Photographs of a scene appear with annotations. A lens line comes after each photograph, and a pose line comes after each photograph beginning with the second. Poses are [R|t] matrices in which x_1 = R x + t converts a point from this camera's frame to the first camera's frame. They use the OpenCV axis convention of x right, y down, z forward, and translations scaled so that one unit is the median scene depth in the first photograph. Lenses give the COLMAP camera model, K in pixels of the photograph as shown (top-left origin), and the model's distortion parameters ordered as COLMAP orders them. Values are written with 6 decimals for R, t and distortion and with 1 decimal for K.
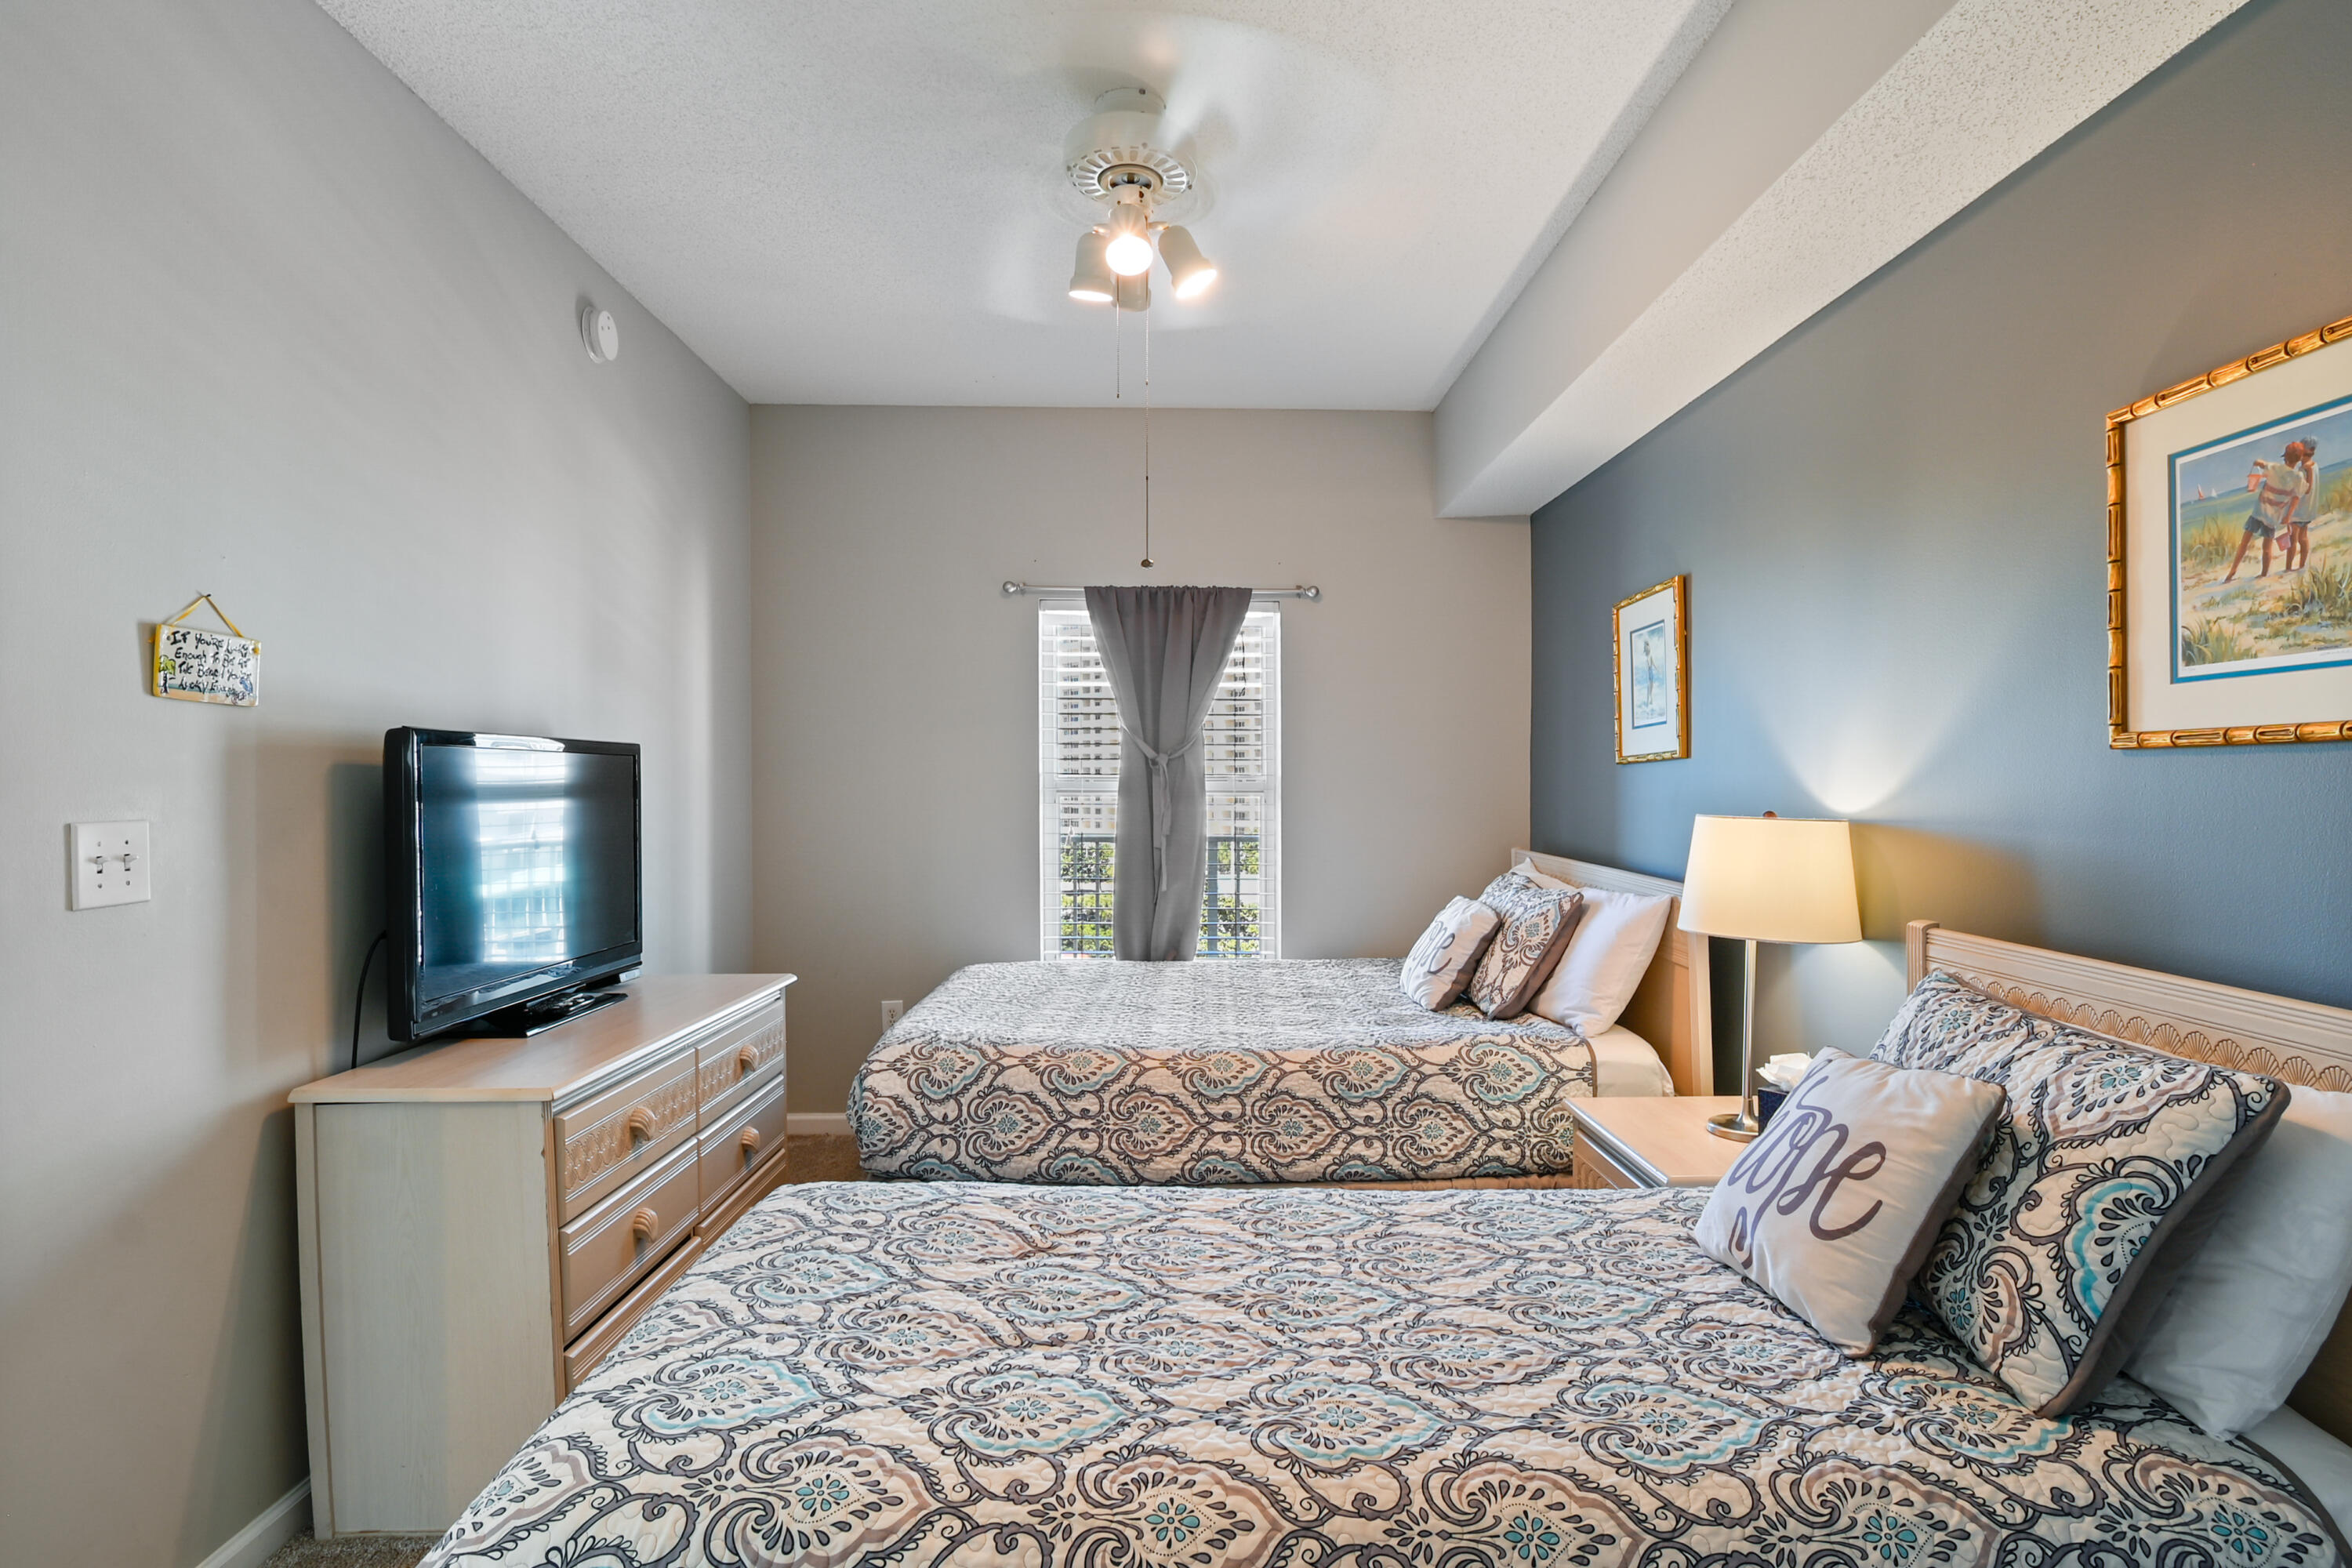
lens RADIAL K [[1154.7, 0, 1192.7], [0, 1154.7, 805.7], [0, 0, 1]] dist [0.011788, -0.008344]
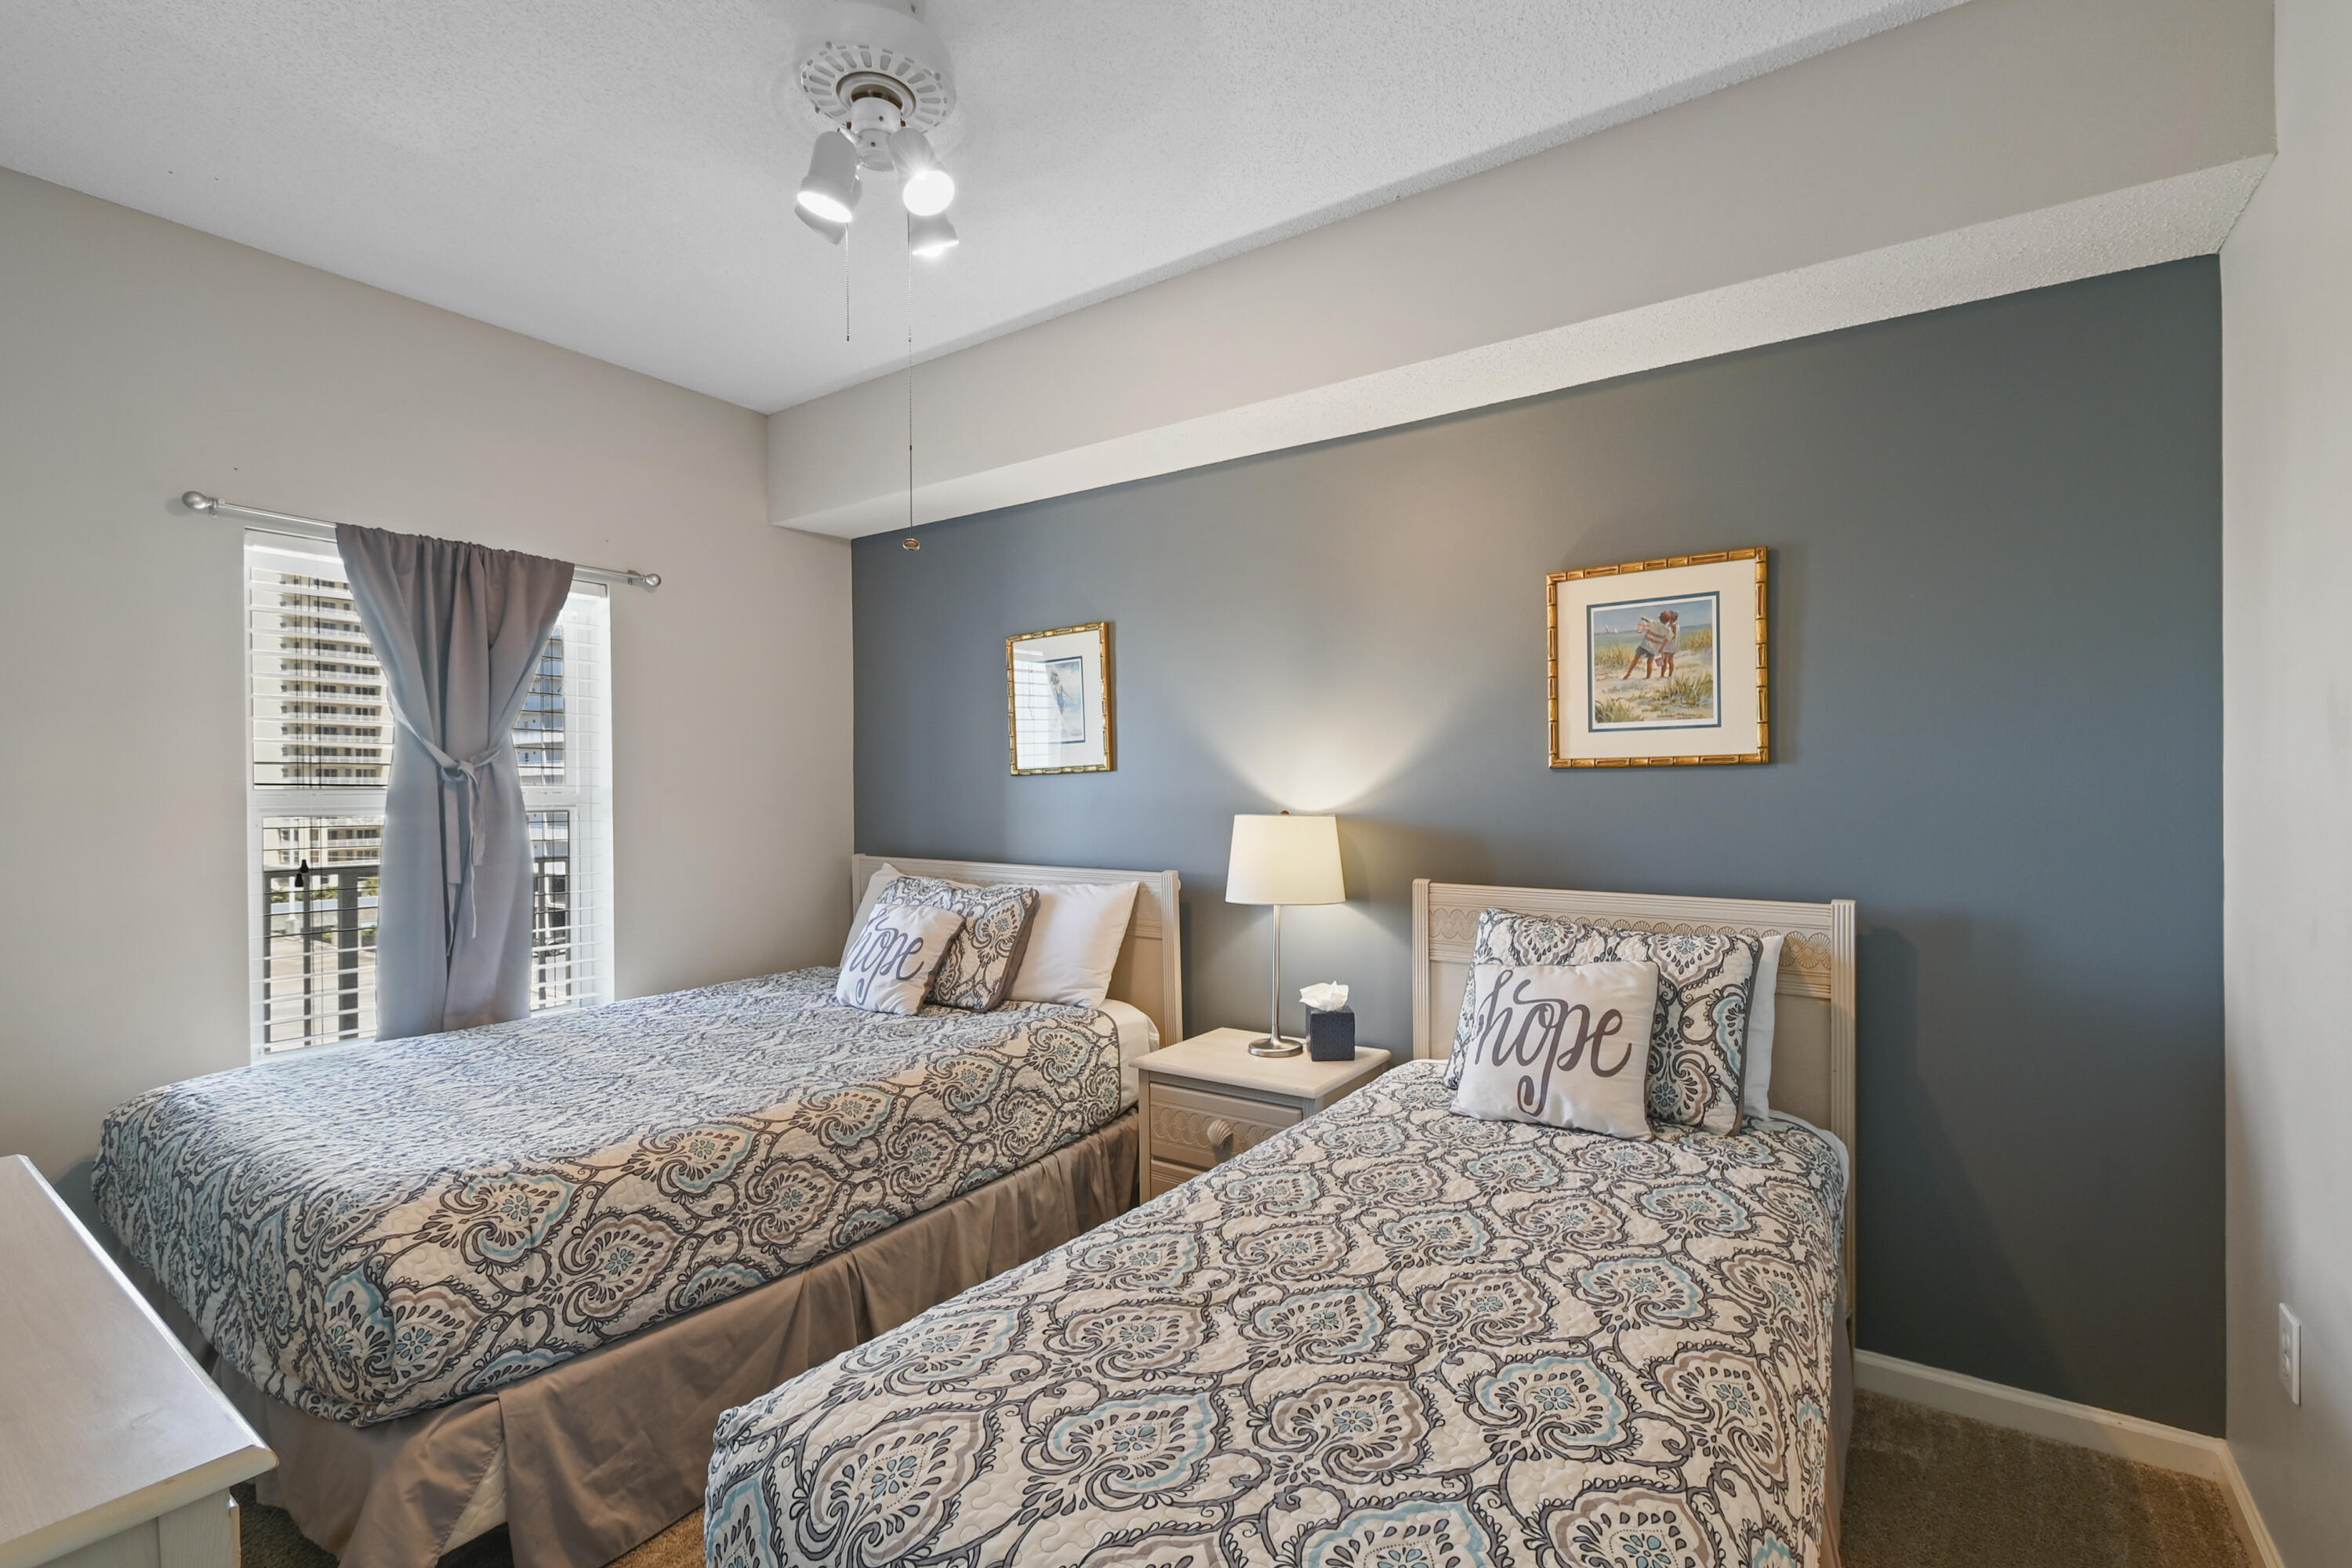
lens RADIAL K [[1047.7, 0, 1177.1], [0, 1047.7, 795.2], [0, 0, 1]] dist [0.009849, -0.005930]
pose [[0.594180, -0.008380, 0.804289, -0.482355], [0.023639, 0.999696, -0.007047, -0.006253], [-0.803985, 0.023200, 0.594197, 0.312269]]
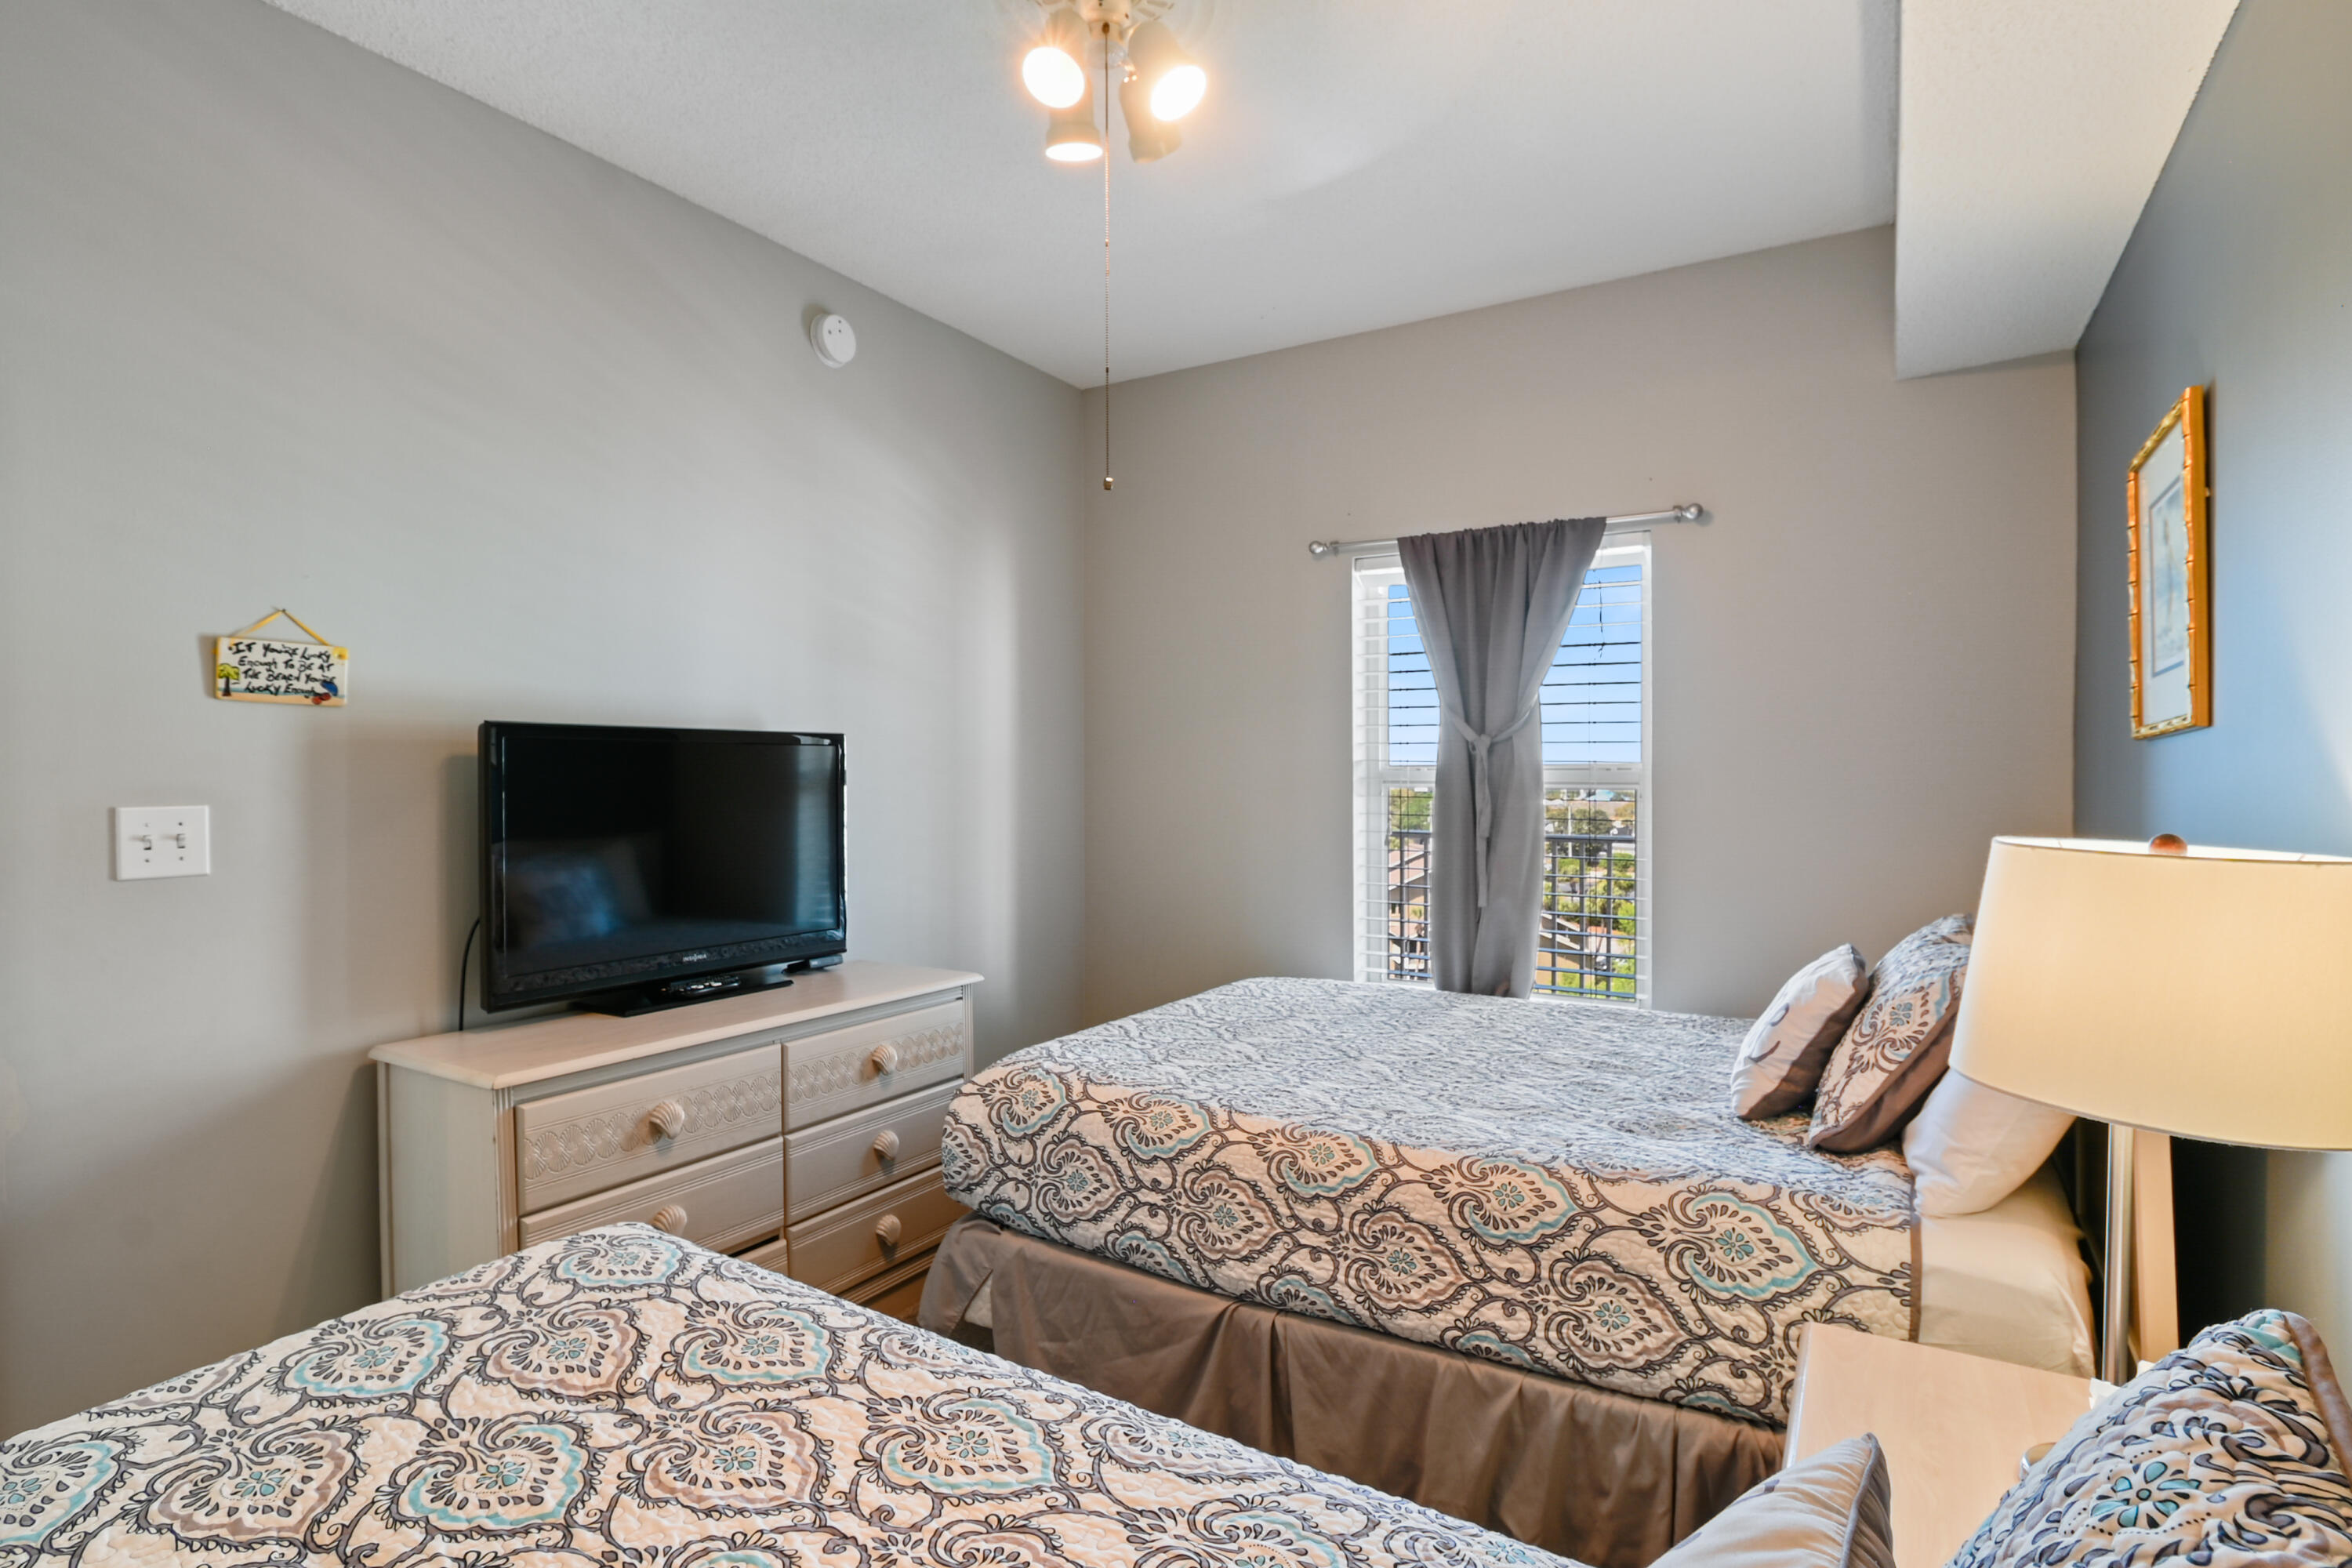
lens RADIAL K [[1154.7, 0, 1200.0], [0, 1154.7, 784.5], [0, 0, 1]] dist [0.011788, -0.008344]
pose [[0.850177, 0.006327, -0.526459, 0.351831], [-0.010194, 0.999938, -0.004444, -0.008116], [0.526399, 0.009144, 0.850189, 0.332787]]
